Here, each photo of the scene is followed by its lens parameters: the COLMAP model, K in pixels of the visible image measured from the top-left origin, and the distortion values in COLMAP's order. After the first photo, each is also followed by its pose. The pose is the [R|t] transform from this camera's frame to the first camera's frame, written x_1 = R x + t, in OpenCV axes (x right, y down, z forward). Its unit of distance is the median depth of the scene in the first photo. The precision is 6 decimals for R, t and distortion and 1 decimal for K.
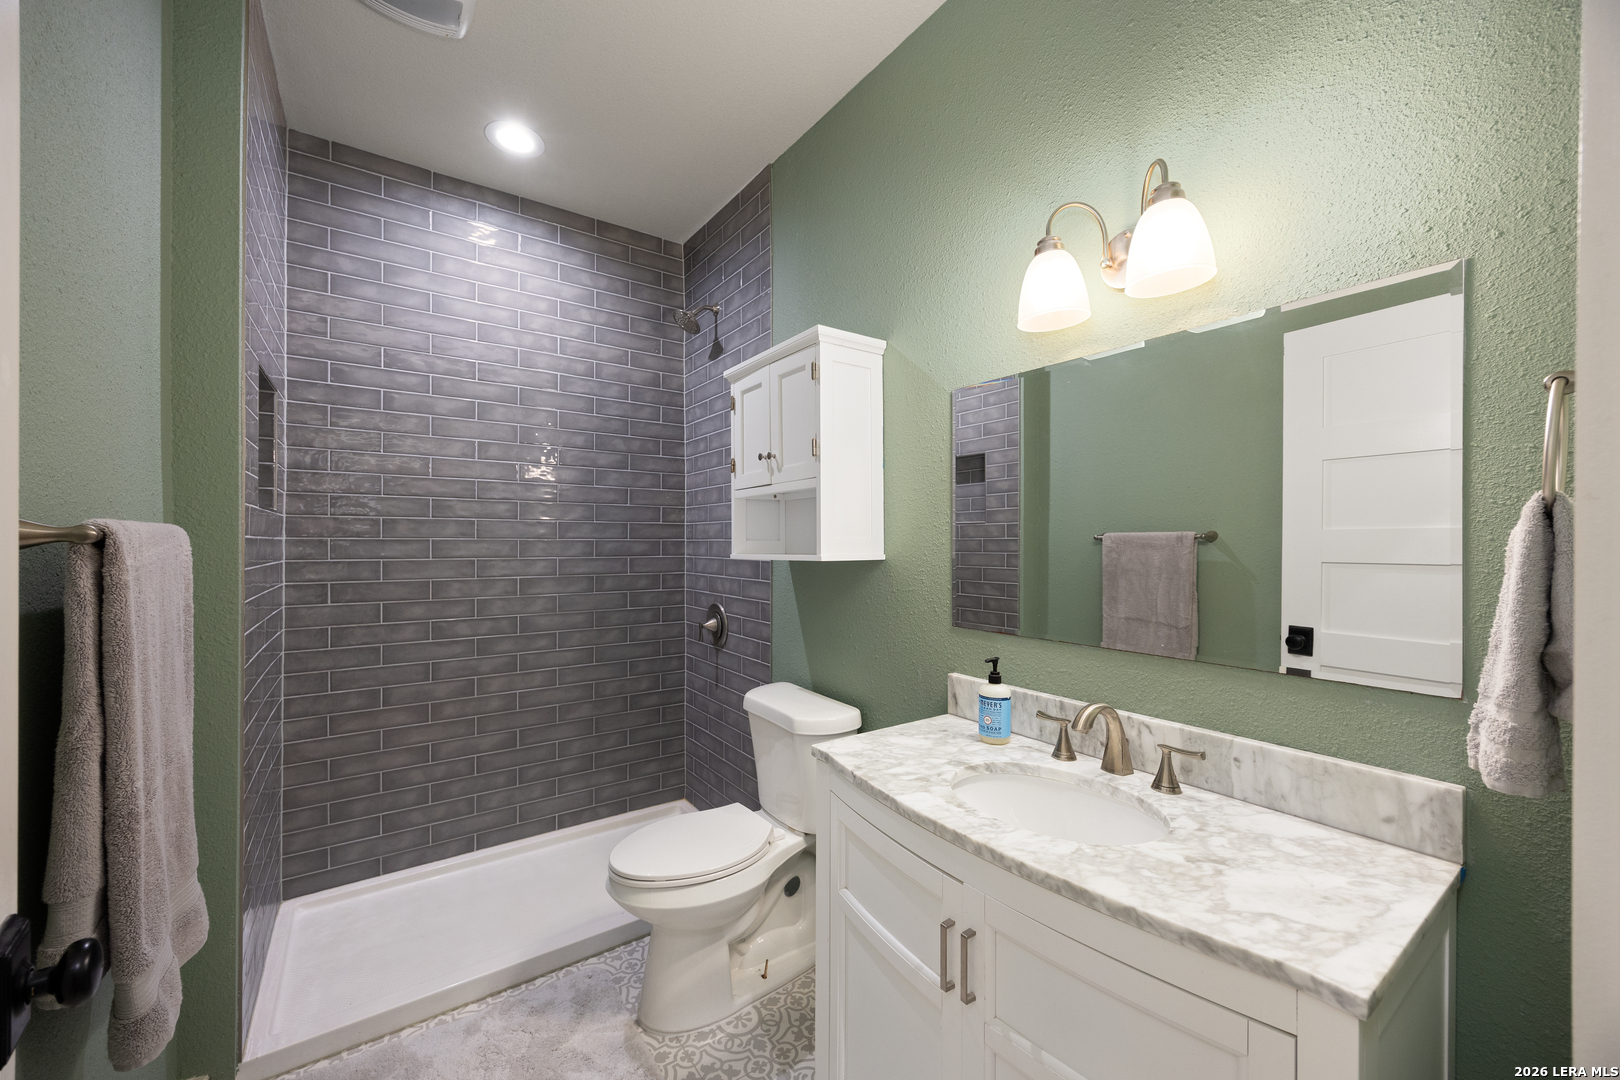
lens RADIAL K [[618.6, 0, 801.6], [0, 618.6, 532.6], [0, 0, 1]] dist [-0.001055, -0.000163]
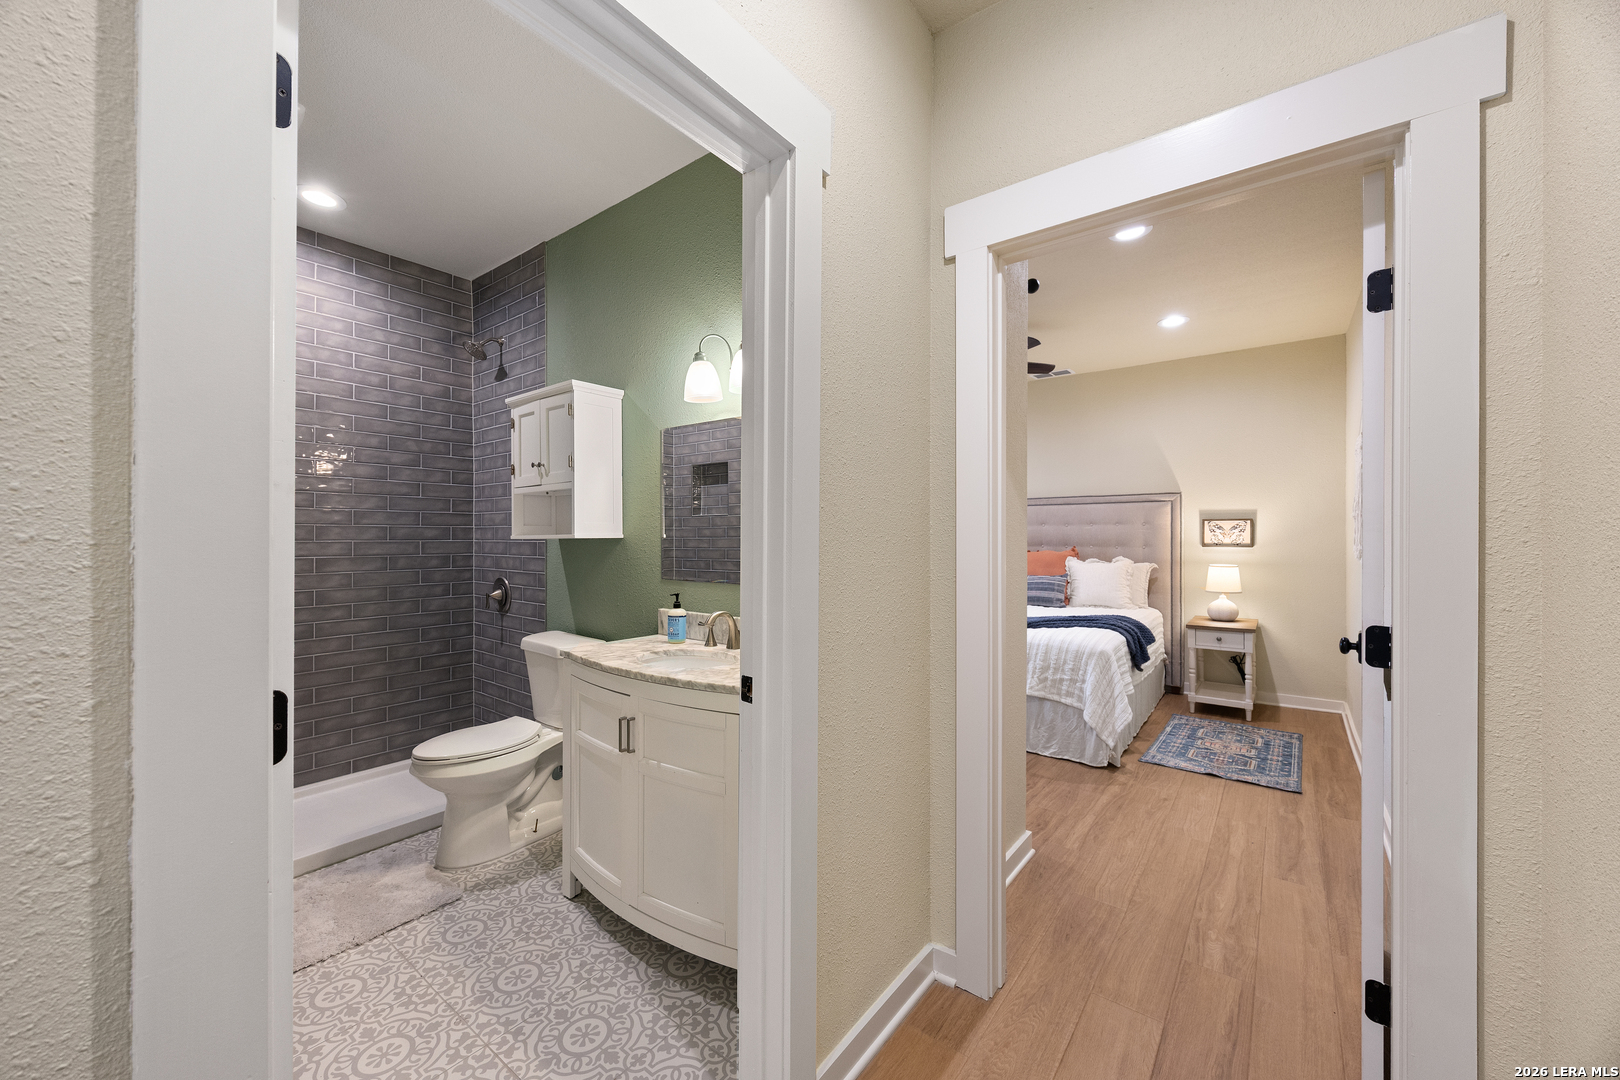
lens RADIAL K [[618.6, 0, 801.6], [0, 618.6, 532.6], [0, 0, 1]] dist [-0.001055, -0.000163]
pose [[0.955224, 0.001577, 0.295879, 0.079406], [-0.004300, 0.999954, 0.008554, 0.012302], [-0.295852, -0.009443, 0.955187, -0.409590]]
